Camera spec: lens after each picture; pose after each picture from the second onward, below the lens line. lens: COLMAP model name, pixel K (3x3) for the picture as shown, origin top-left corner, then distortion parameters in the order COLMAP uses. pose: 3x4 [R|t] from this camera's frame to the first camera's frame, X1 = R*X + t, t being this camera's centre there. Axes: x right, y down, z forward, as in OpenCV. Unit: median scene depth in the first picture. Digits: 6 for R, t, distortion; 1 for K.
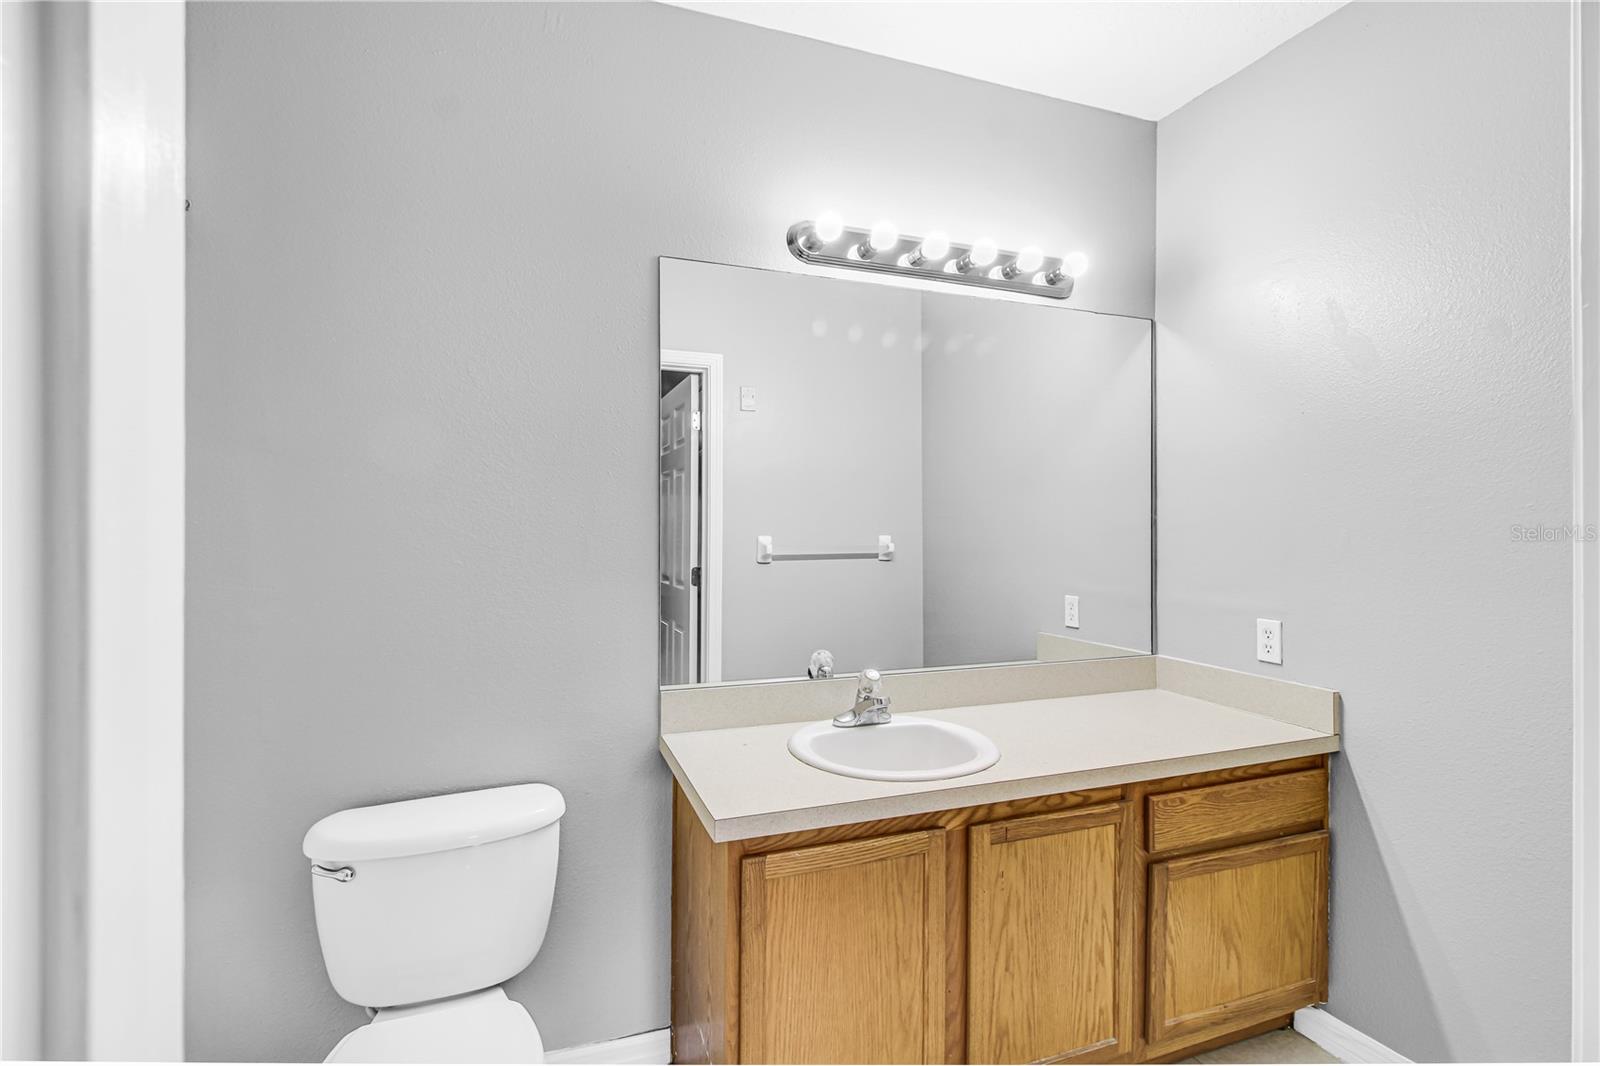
lens RADIAL K [[751.8, 0, 812.7], [0, 751.8, 531.1], [0, 0, 1]] dist [-0.000896, -0.007516]
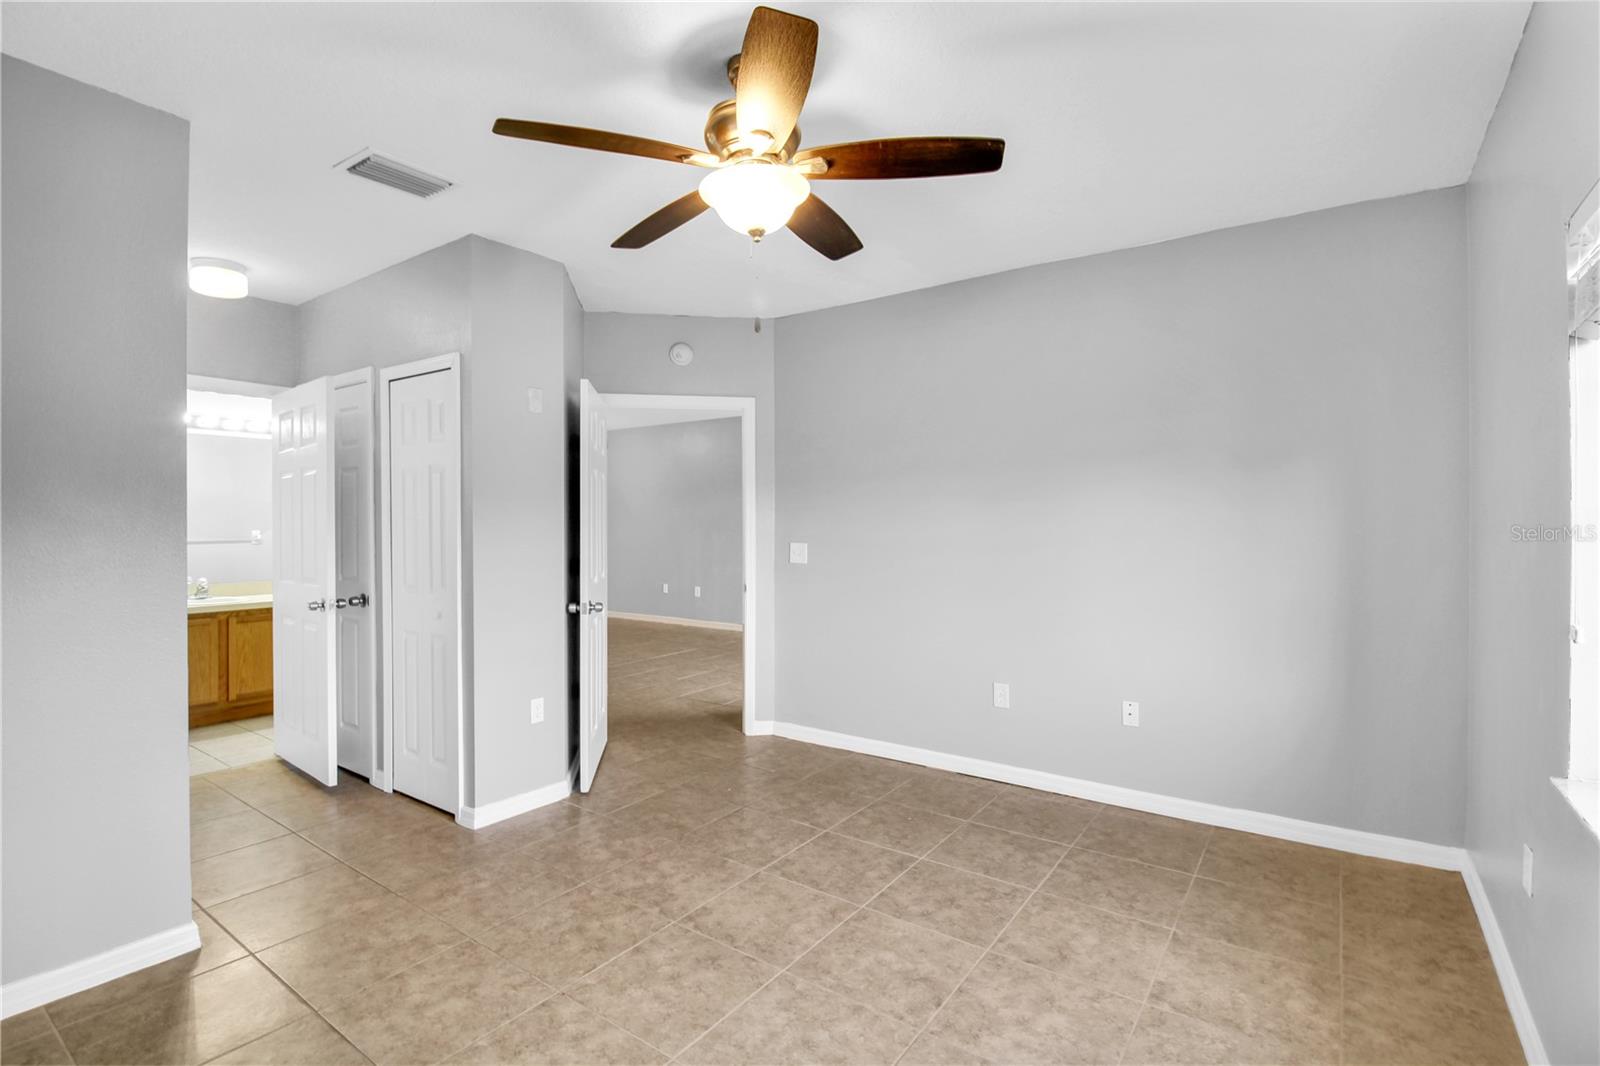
lens RADIAL K [[751.8, 0, 815.3], [0, 751.8, 517.8], [0, 0, 1]] dist [-0.000896, -0.007516]
pose [[0.827555, -0.005450, 0.561358, 0.351768], [0.008866, 0.999955, -0.003363, -0.010076], [-0.561315, 0.007761, 0.827566, -2.252719]]
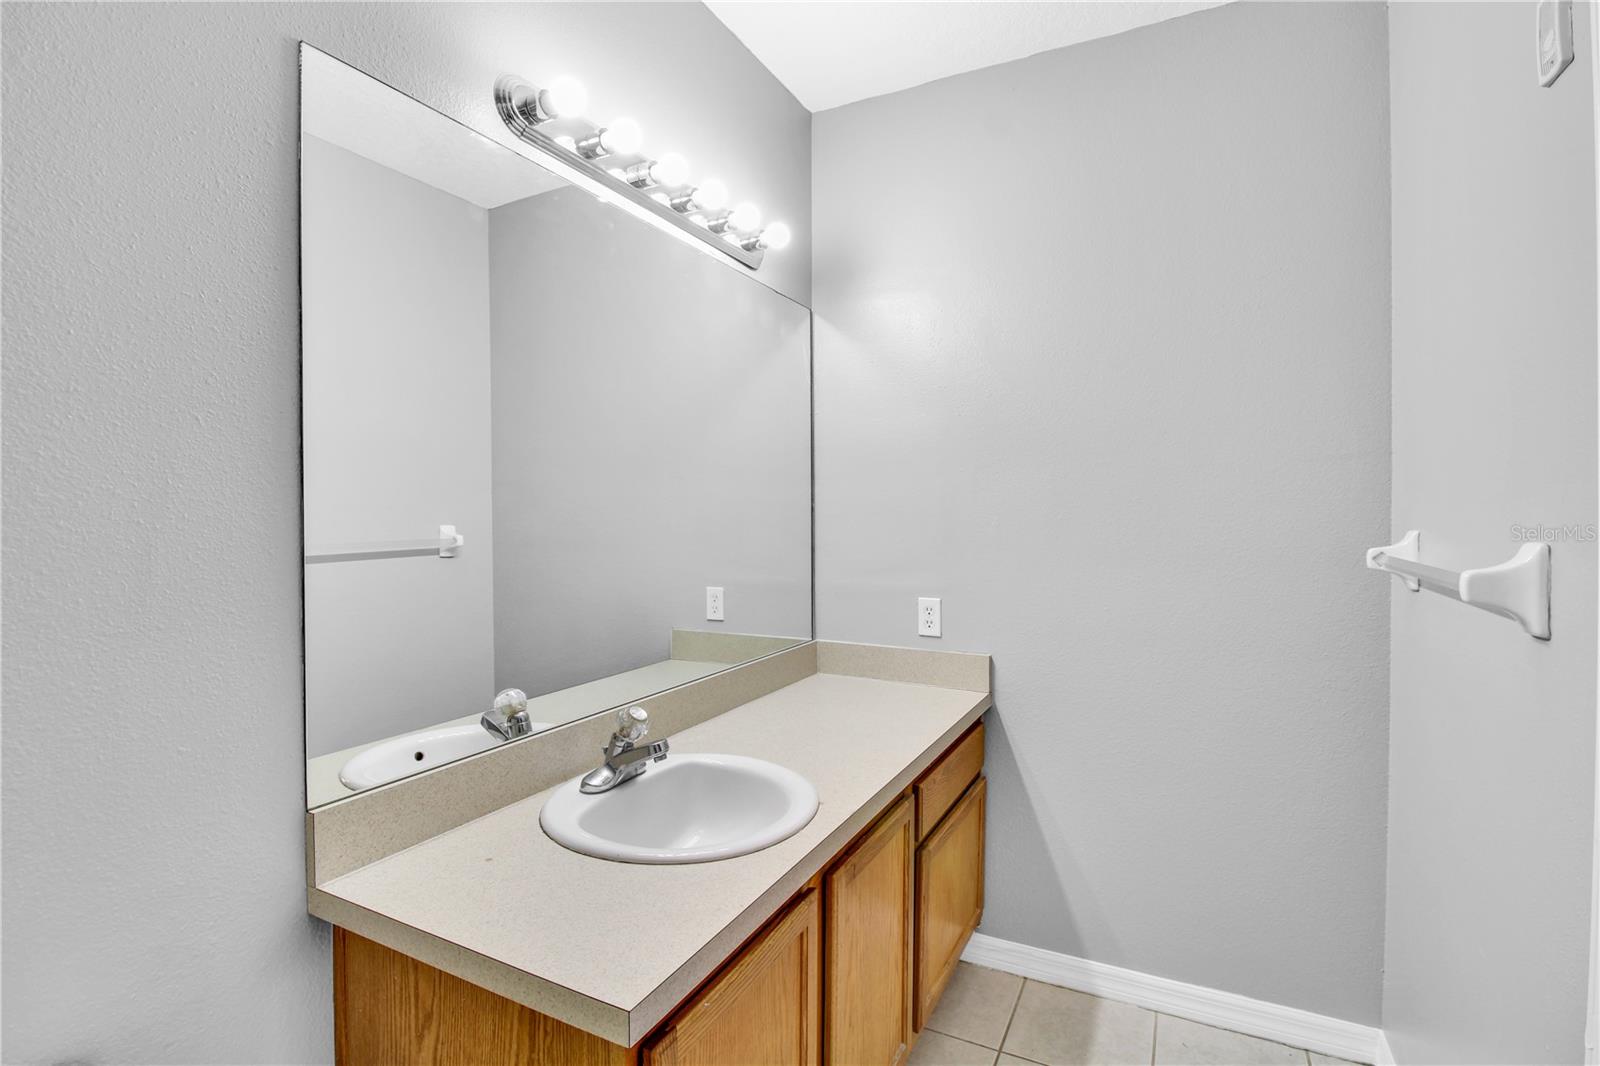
lens RADIAL K [[751.8, 0, 811.5], [0, 751.8, 519.1], [0, 0, 1]] dist [-0.000896, -0.007516]
pose [[0.736394, -0.010000, 0.676479, -0.260076], [0.006063, 0.999948, 0.008181, -0.008142], [-0.676526, -0.001922, 0.736416, 0.281221]]
